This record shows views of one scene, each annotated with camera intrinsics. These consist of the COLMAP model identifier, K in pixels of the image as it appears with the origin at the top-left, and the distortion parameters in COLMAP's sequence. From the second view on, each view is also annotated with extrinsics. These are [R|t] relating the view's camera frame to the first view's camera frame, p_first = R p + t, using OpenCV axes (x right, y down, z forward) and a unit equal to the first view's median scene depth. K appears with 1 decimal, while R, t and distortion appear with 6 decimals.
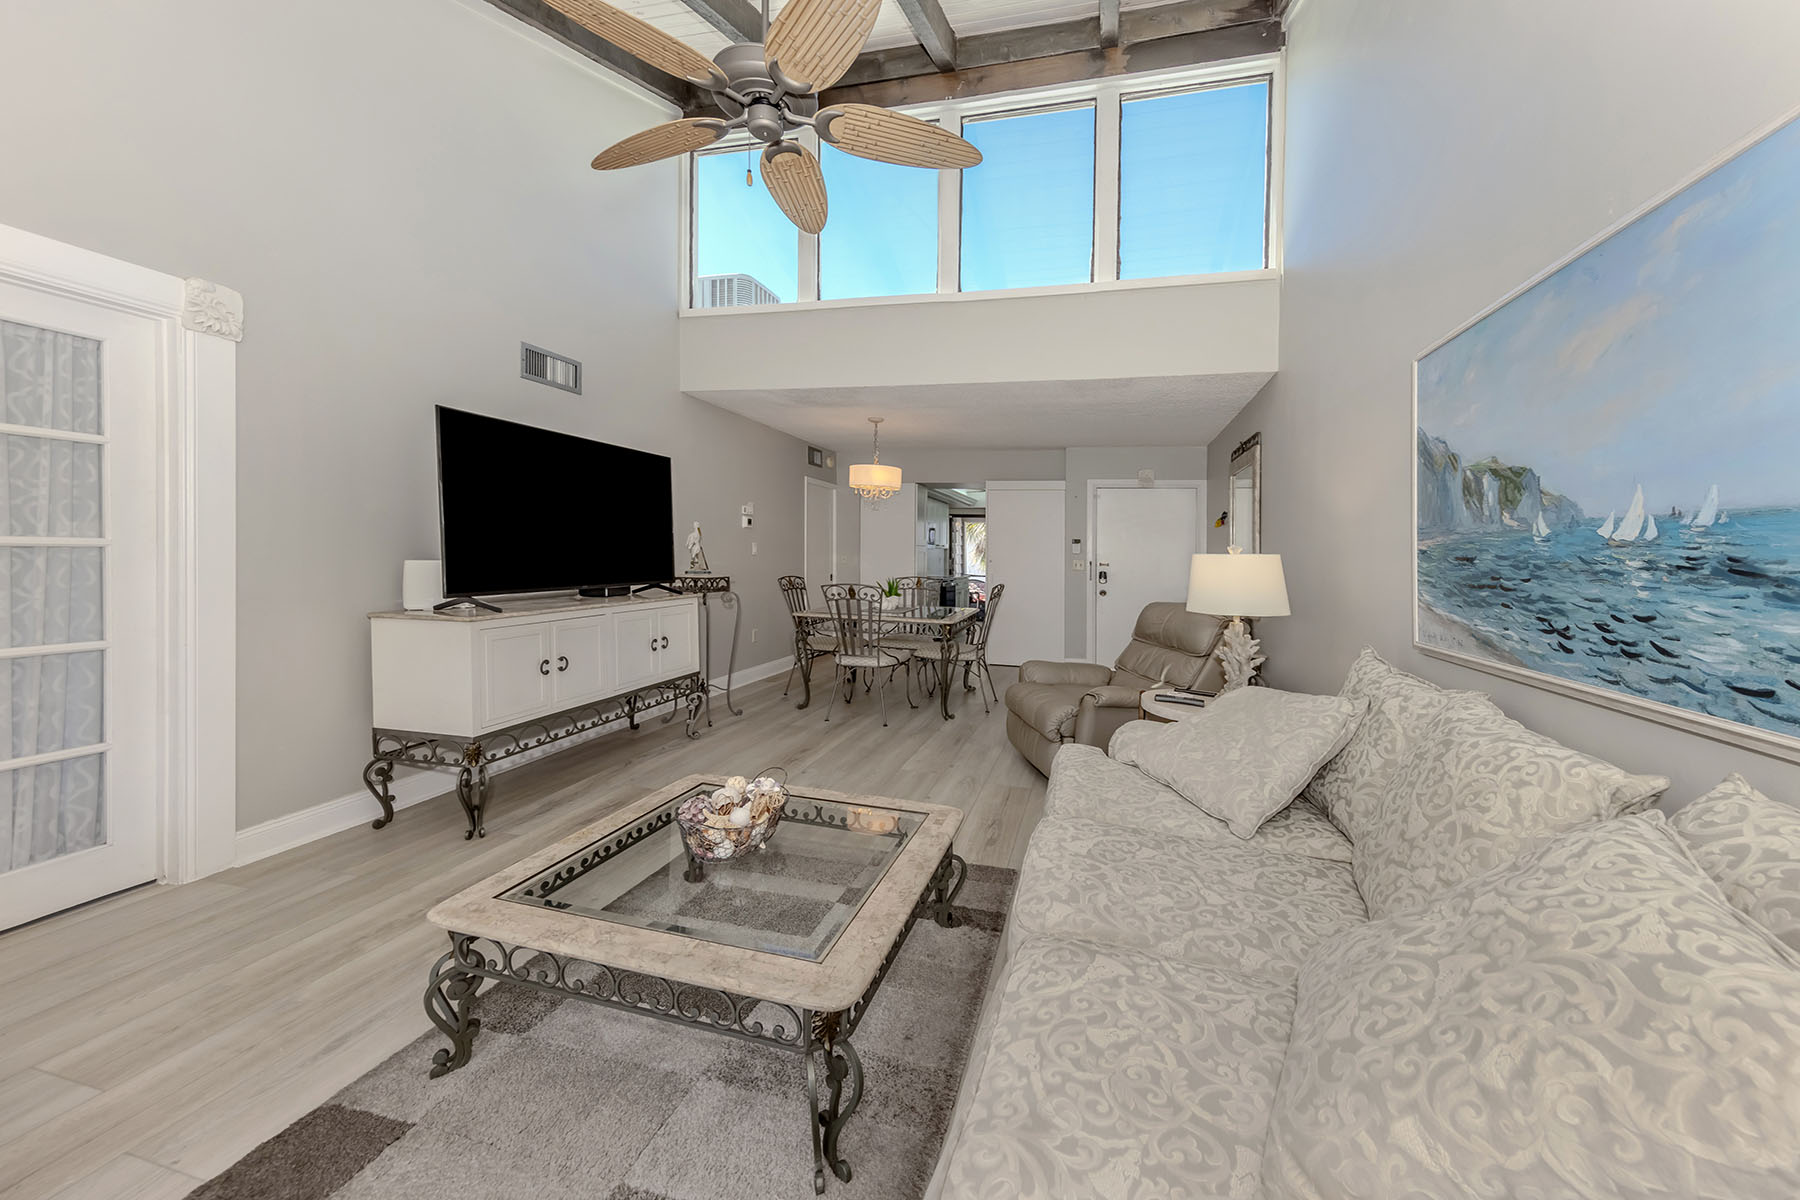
lens RADIAL K [[670.8, 0, 894.9], [0, 670.8, 564.8], [0, 0, 1]] dist [-0.000770, -0.000179]
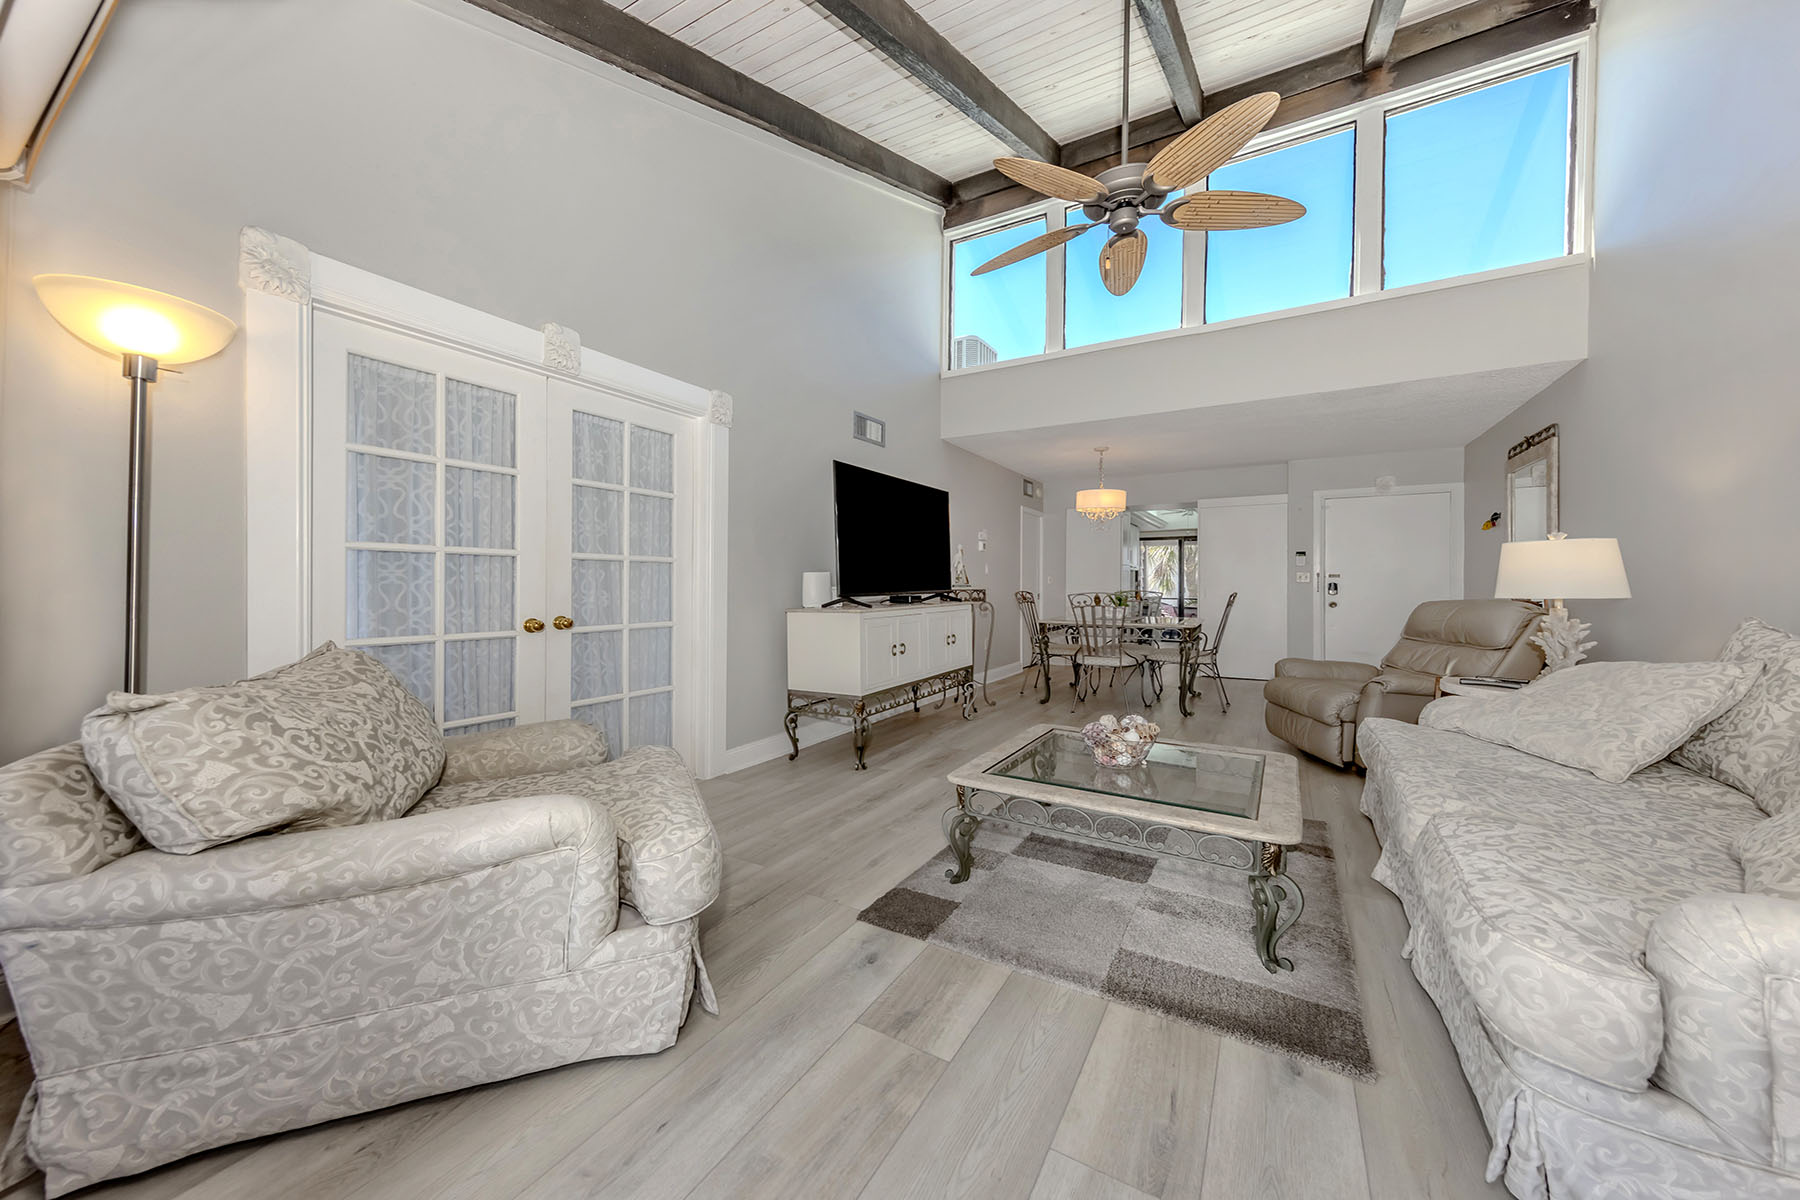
lens RADIAL K [[622.5, 0, 862.3], [0, 622.5, 598.0], [0, 0, 1]] dist [0.000466, 0.000012]
pose [[0.956661, -0.018180, -0.290635, -0.230181], [0.018784, 0.999823, -0.000714, 0.050865], [0.290596, -0.004777, 0.956834, -0.218237]]
